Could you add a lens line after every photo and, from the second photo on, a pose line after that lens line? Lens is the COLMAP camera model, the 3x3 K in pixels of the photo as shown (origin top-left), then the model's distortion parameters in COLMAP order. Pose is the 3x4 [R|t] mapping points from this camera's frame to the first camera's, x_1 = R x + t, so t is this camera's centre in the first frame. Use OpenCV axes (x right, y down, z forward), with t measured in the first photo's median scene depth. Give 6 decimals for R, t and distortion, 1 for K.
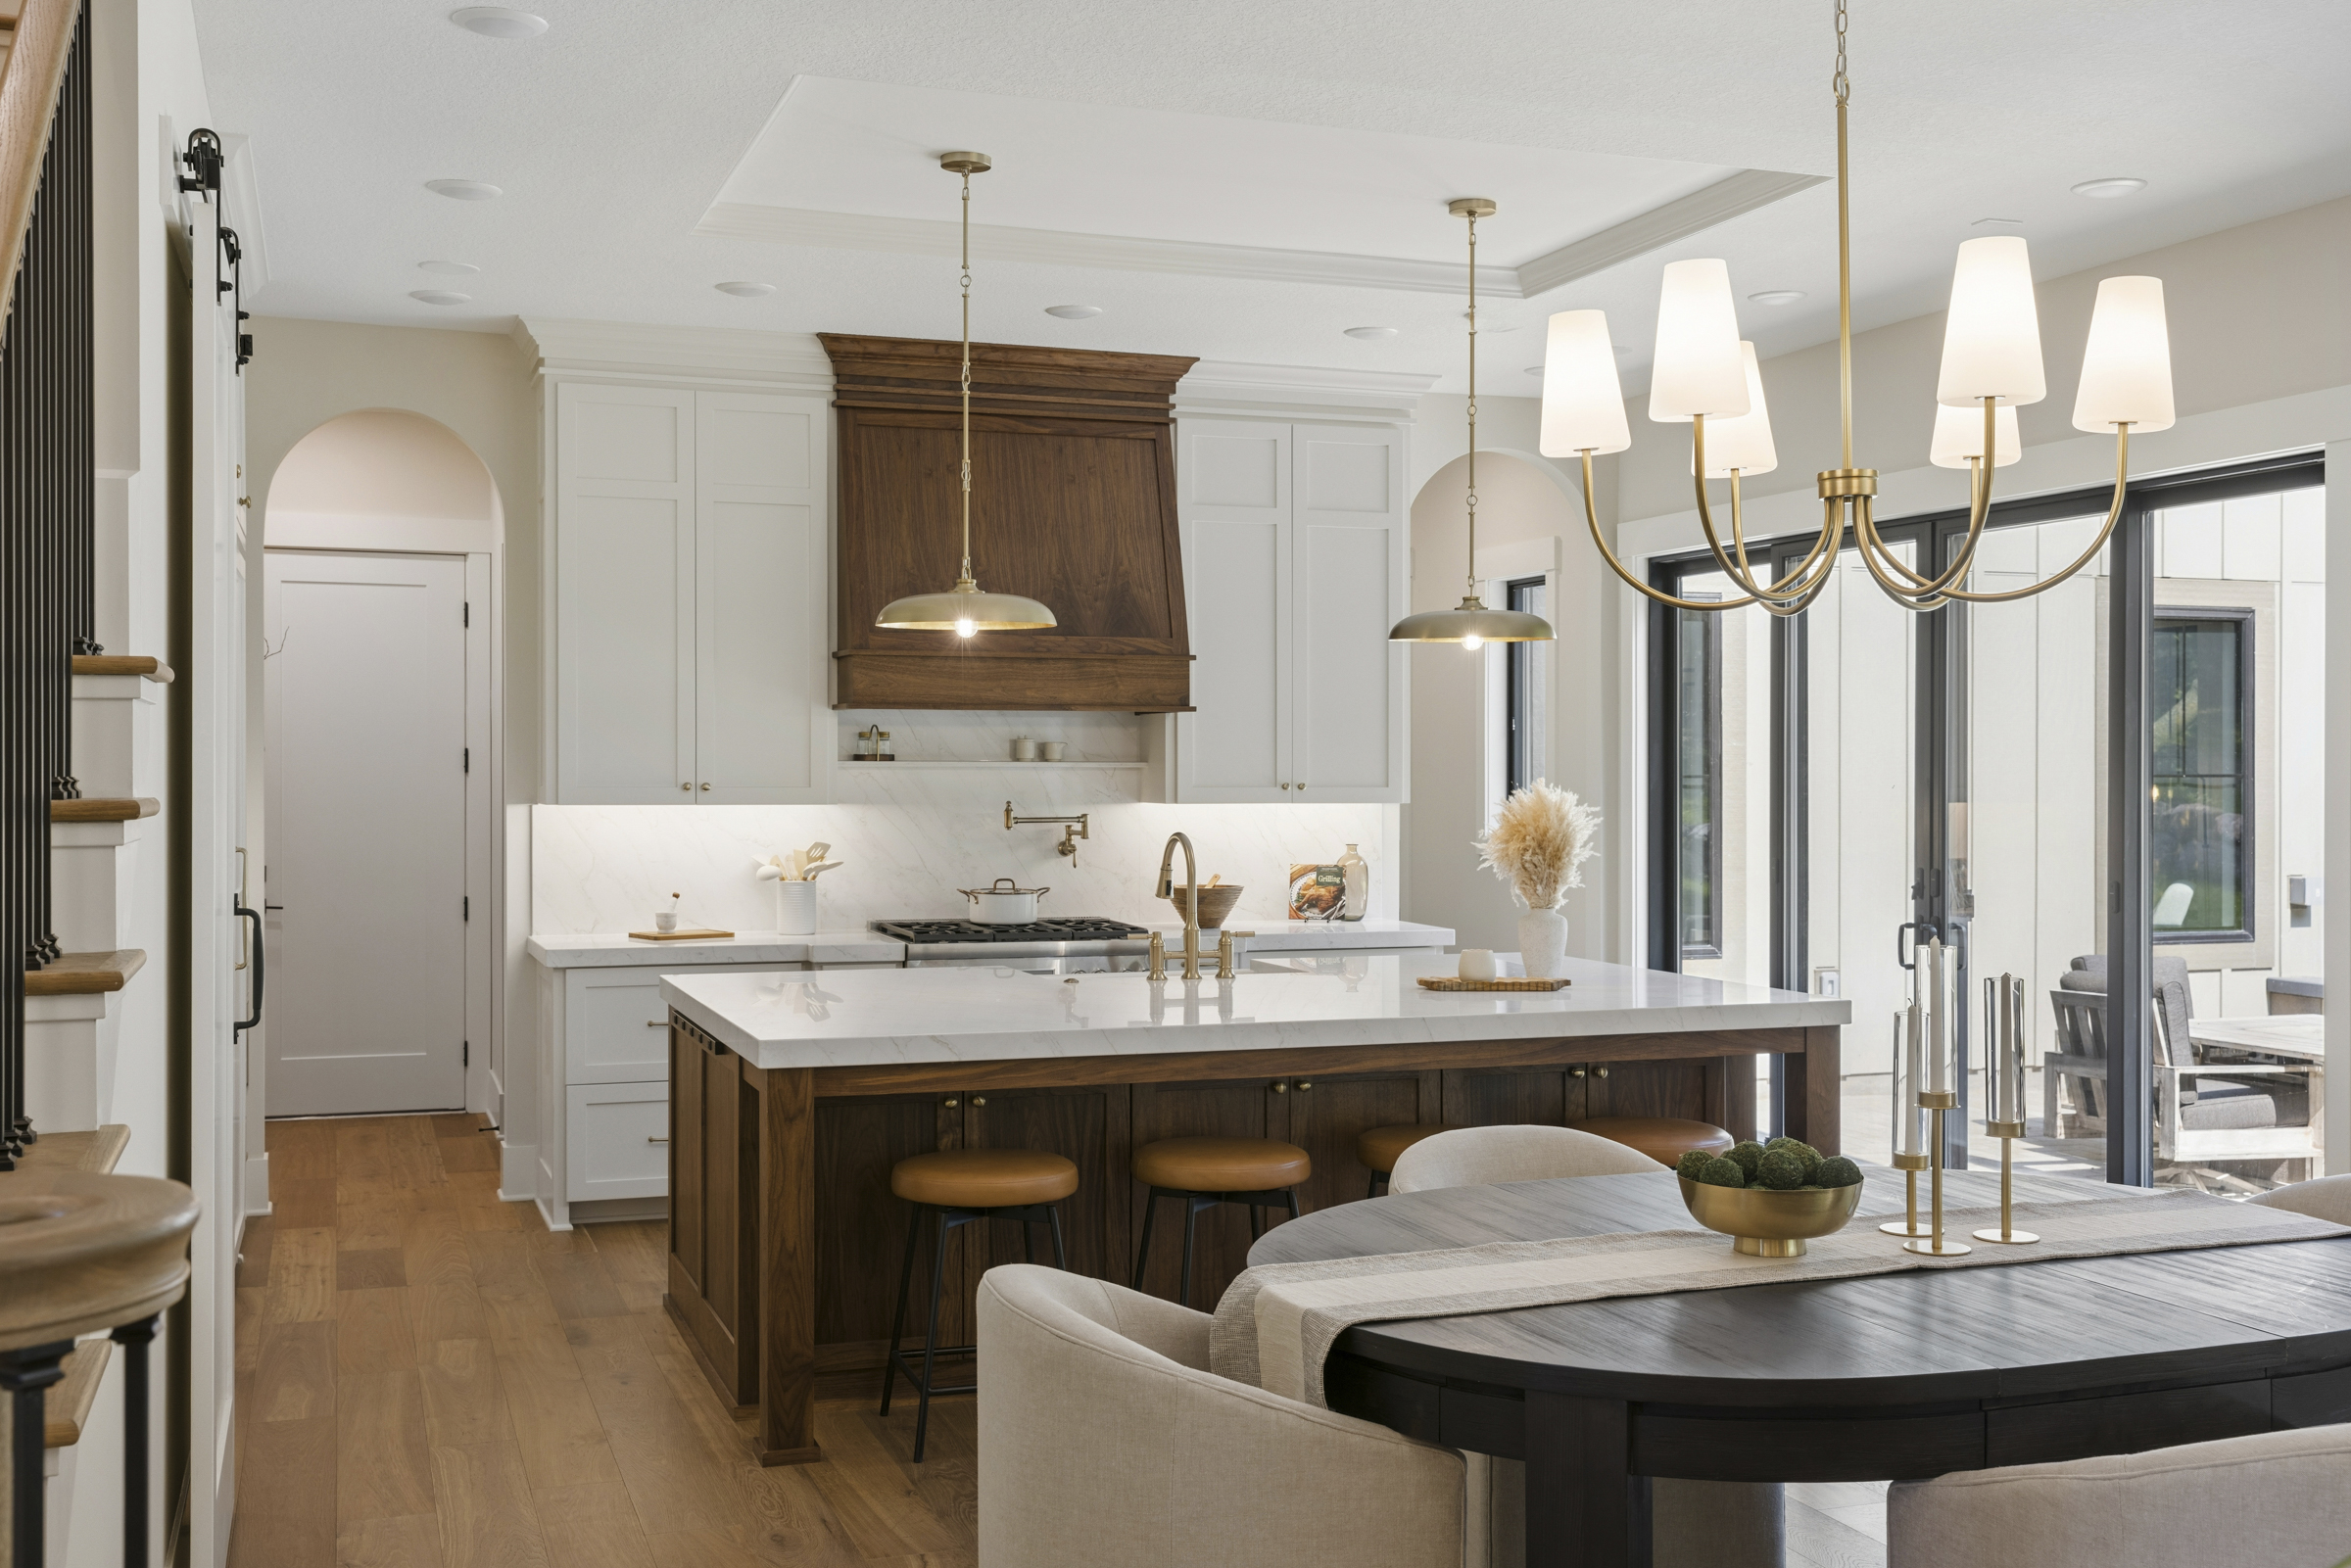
lens RADIAL K [[2318.0, 0, 1175.5], [0, 2318.0, 784.0], [0, 0, 1]] dist [-0.039973, 0.004414]
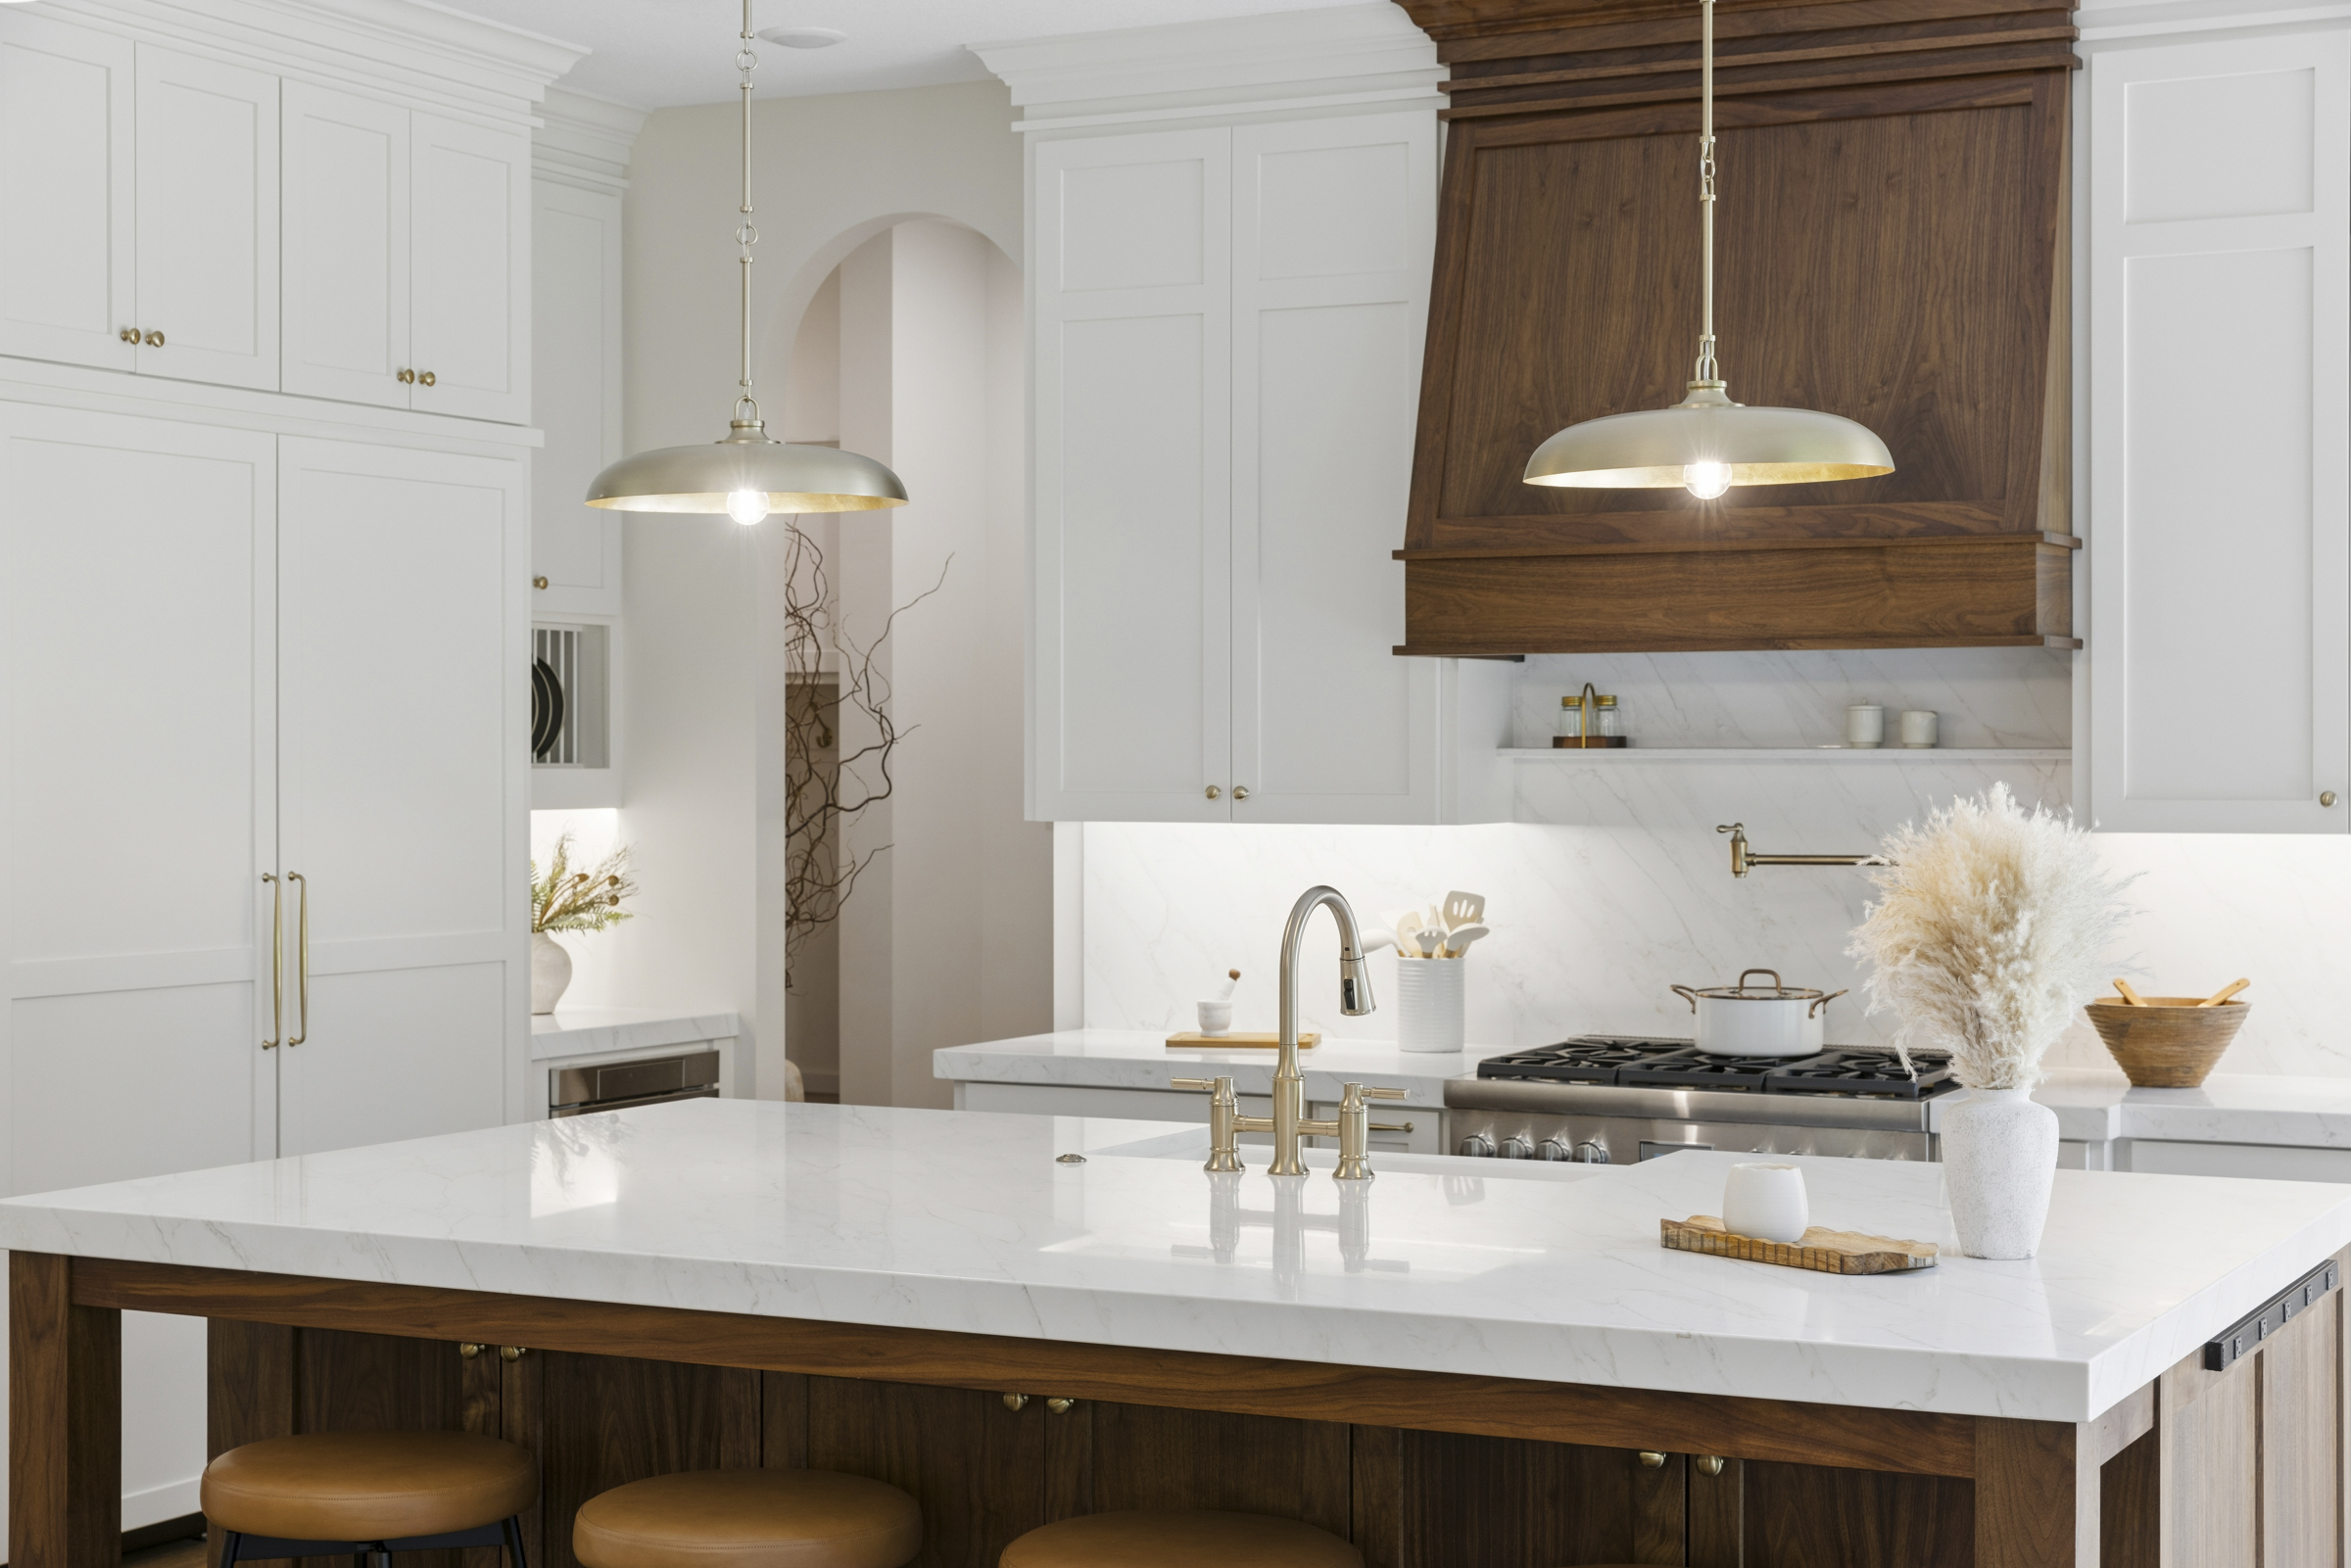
lens RADIAL K [[3568.9, 0, 1175.5], [0, 3568.9, 784.0], [0, 0, 1]] dist [-0.042817, 0.219690]
pose [[0.687144, 0.003907, -0.726510, 0.440488], [-0.005499, 0.999985, 0.000176, -0.001018], [0.726500, 0.003874, 0.687155, 0.352667]]
